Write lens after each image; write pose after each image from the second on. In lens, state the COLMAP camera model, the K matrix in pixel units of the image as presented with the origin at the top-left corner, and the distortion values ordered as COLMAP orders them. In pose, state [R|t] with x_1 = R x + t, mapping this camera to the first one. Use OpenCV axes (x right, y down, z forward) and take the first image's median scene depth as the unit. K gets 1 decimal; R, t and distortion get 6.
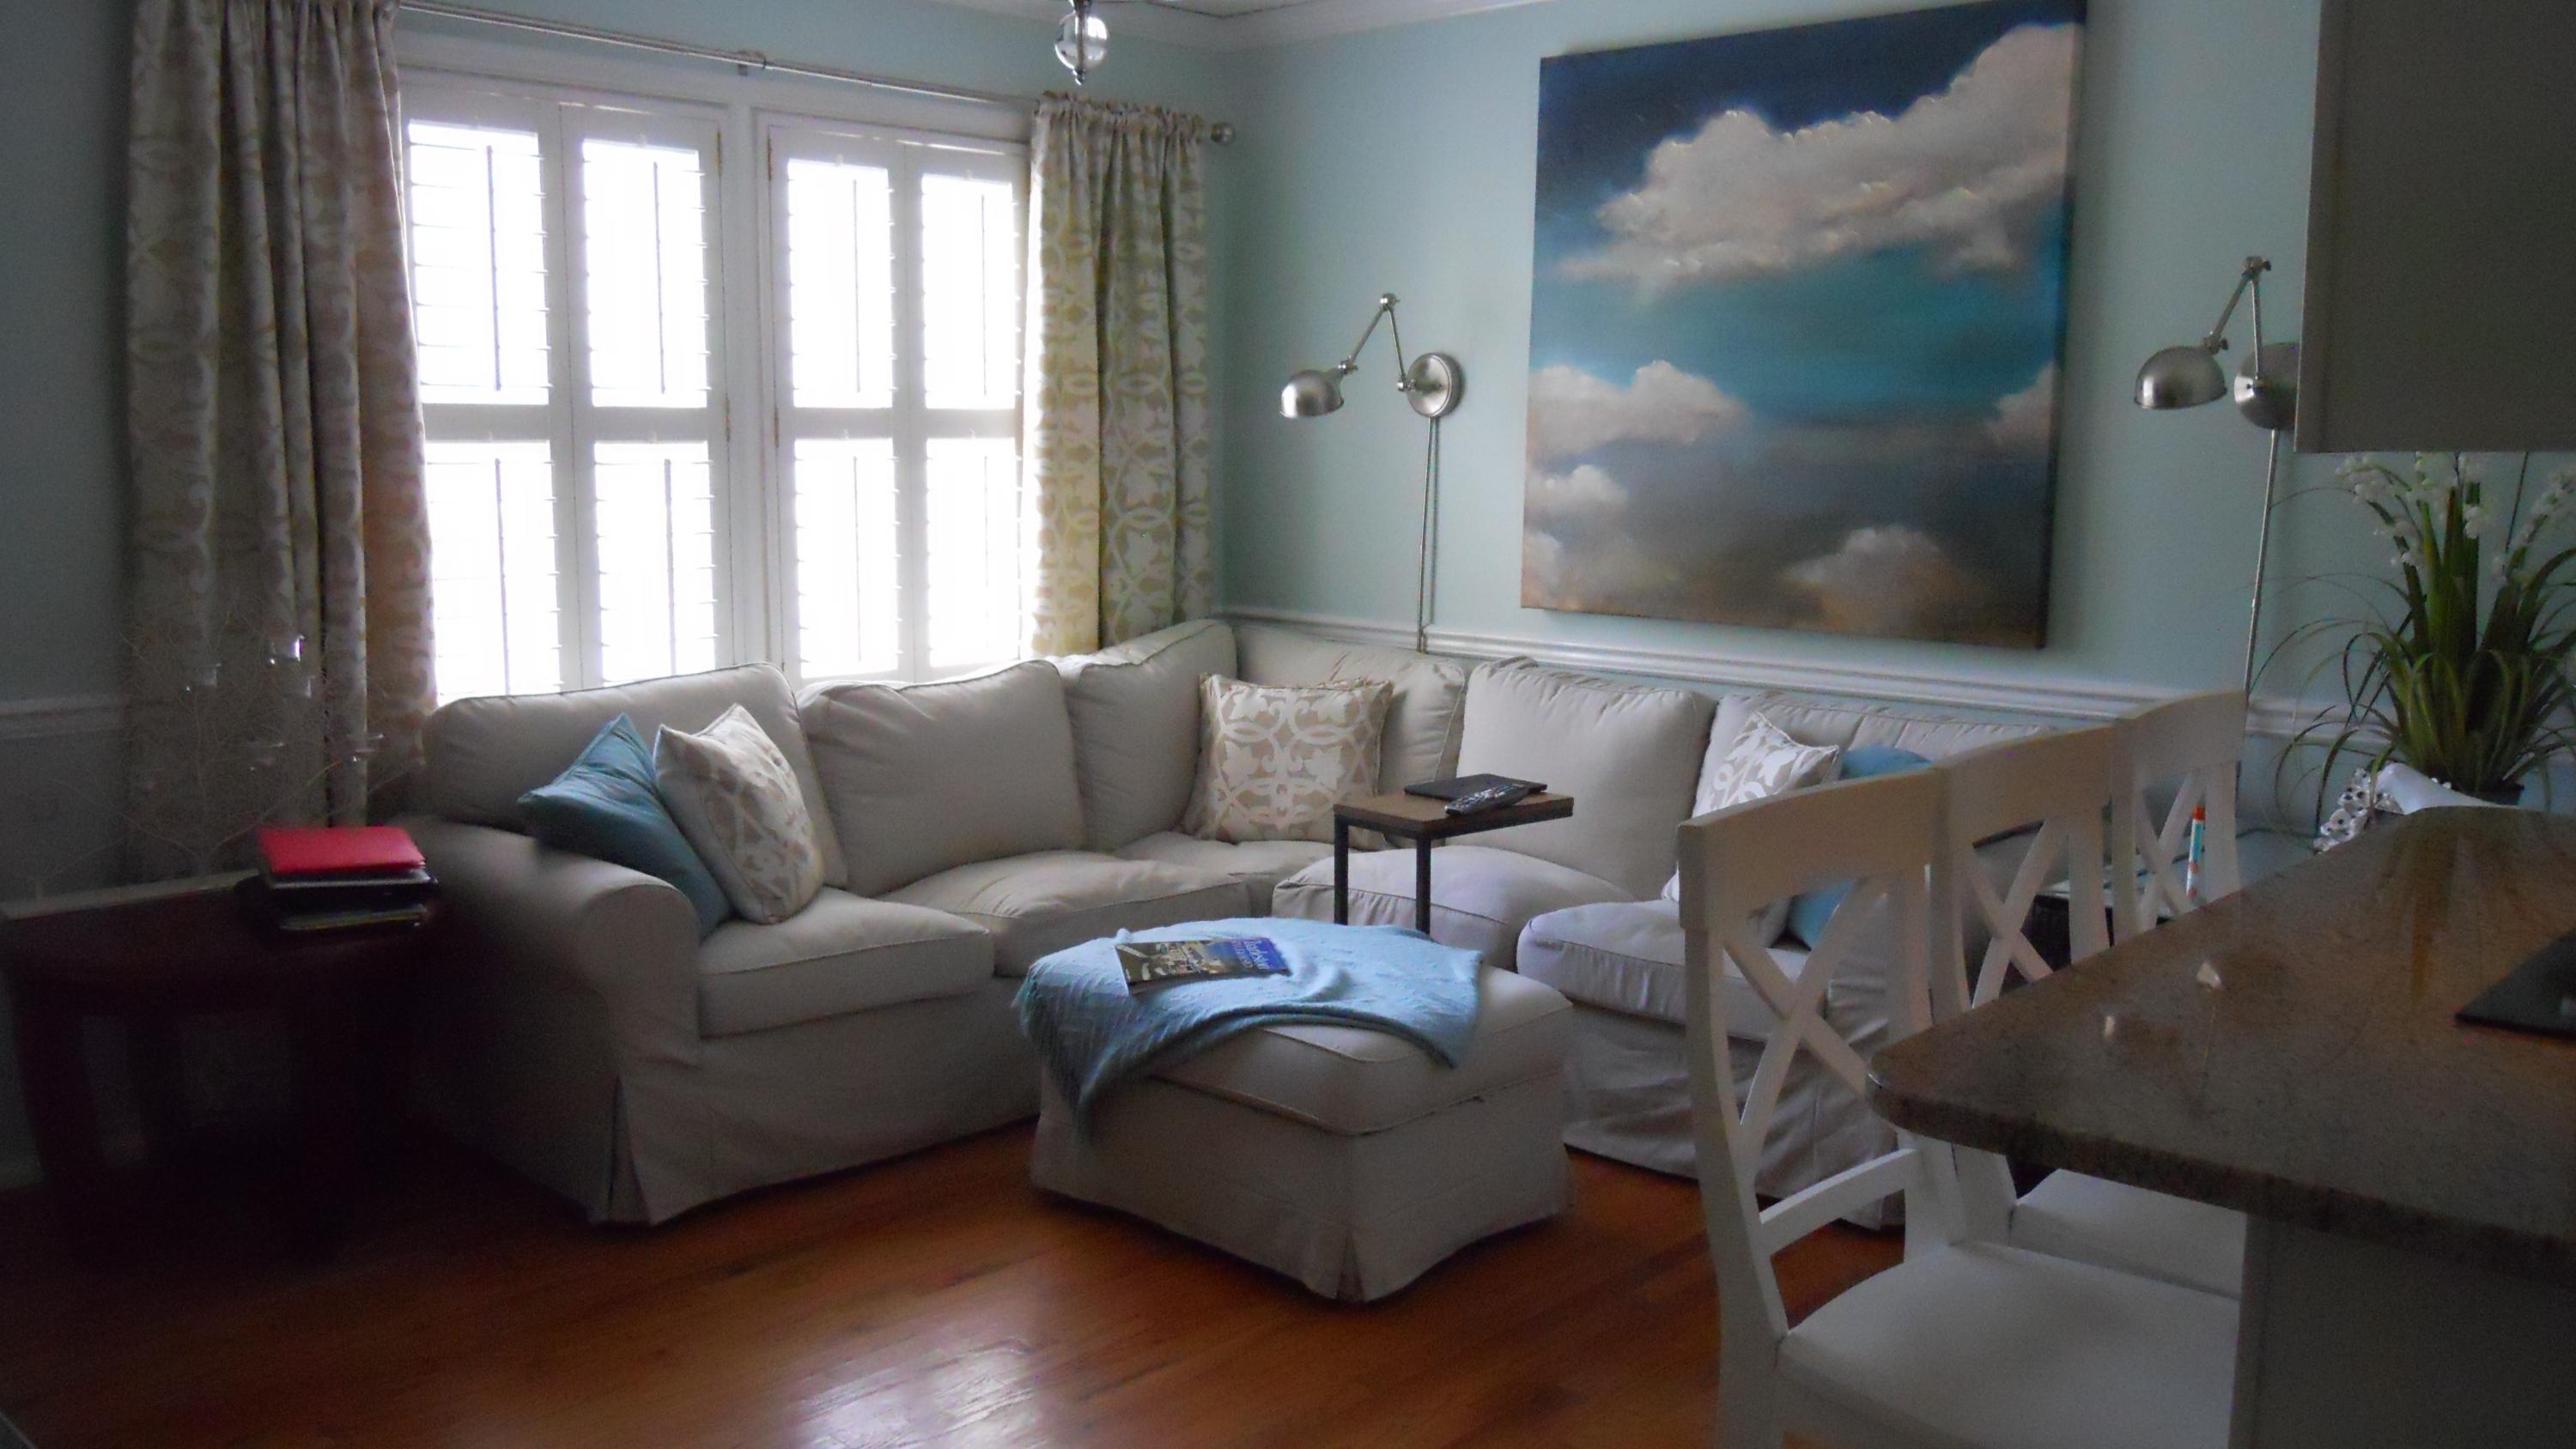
lens RADIAL K [[2154.9, 0, 1299.3], [0, 2154.9, 725.8], [0, 0, 1]] dist [-0.032994, 0.009229]
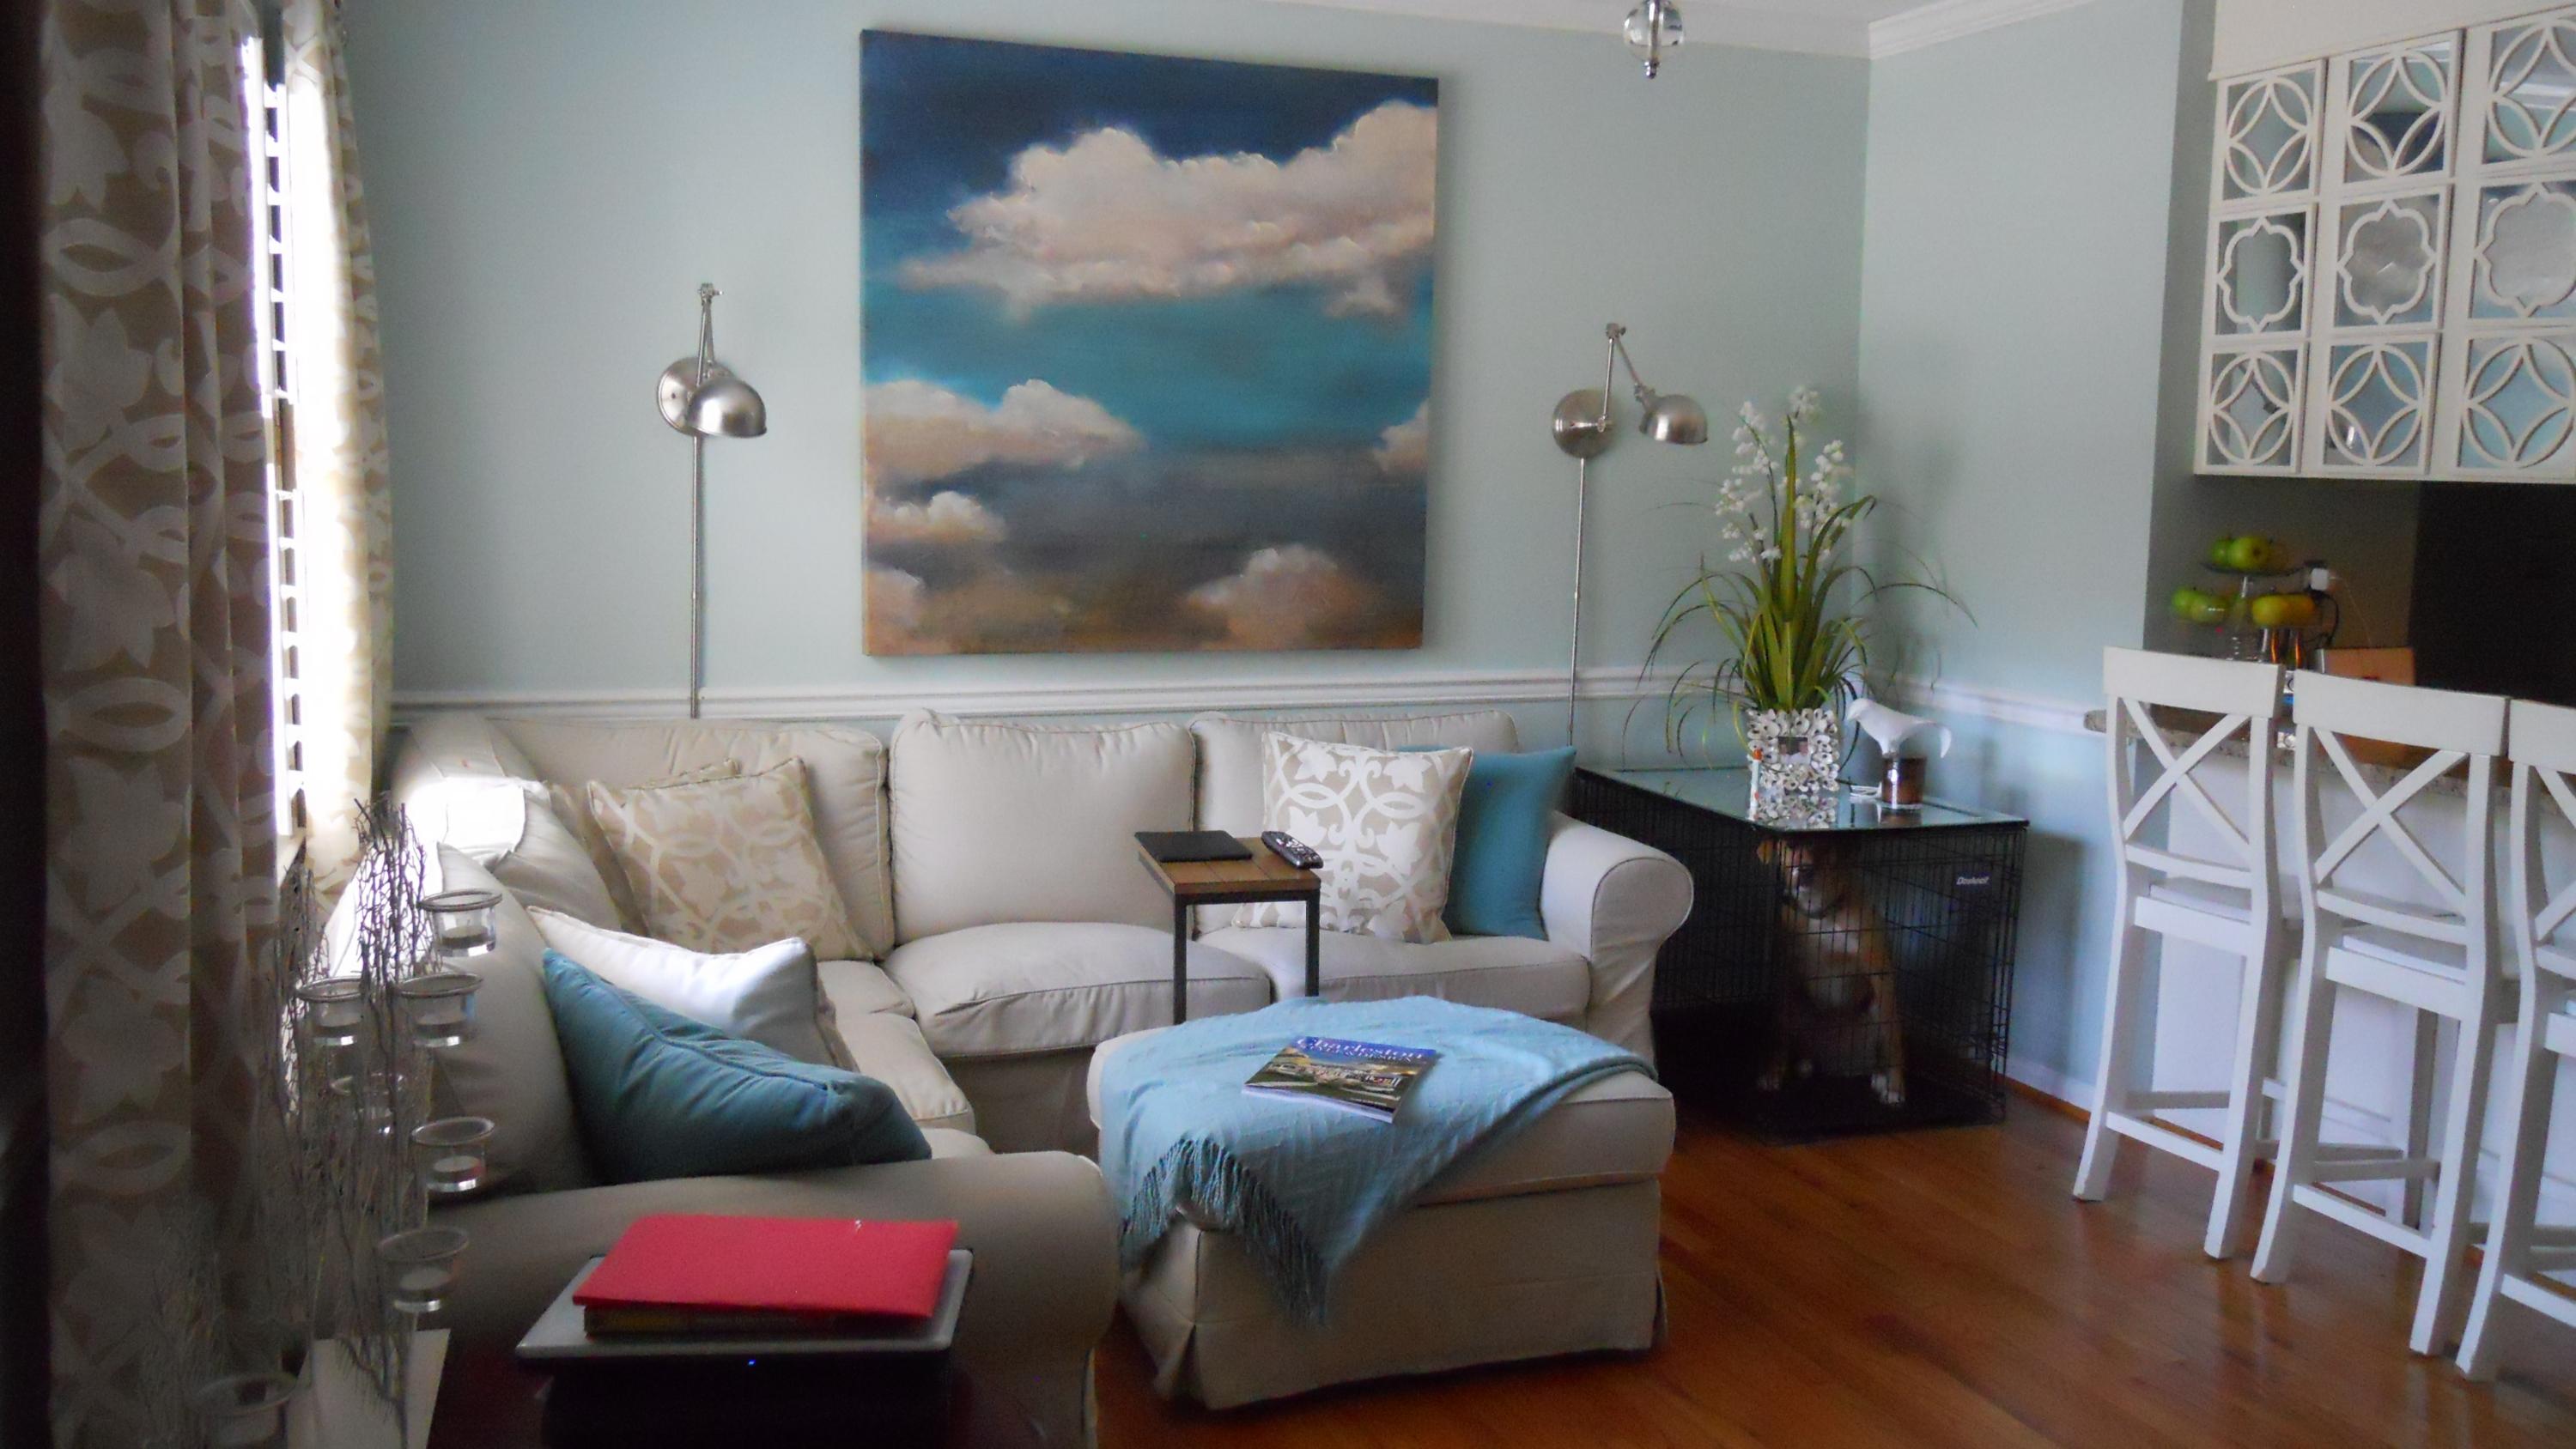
lens RADIAL K [[2154.9, 0, 1293.1], [0, 2154.9, 723.1], [0, 0, 1]] dist [-0.032994, 0.009229]
pose [[0.440208, -0.108836, 0.891275, -0.677034], [0.109037, 0.991760, 0.067252, -0.075972], [-0.891251, 0.067577, 0.448448, 0.513579]]
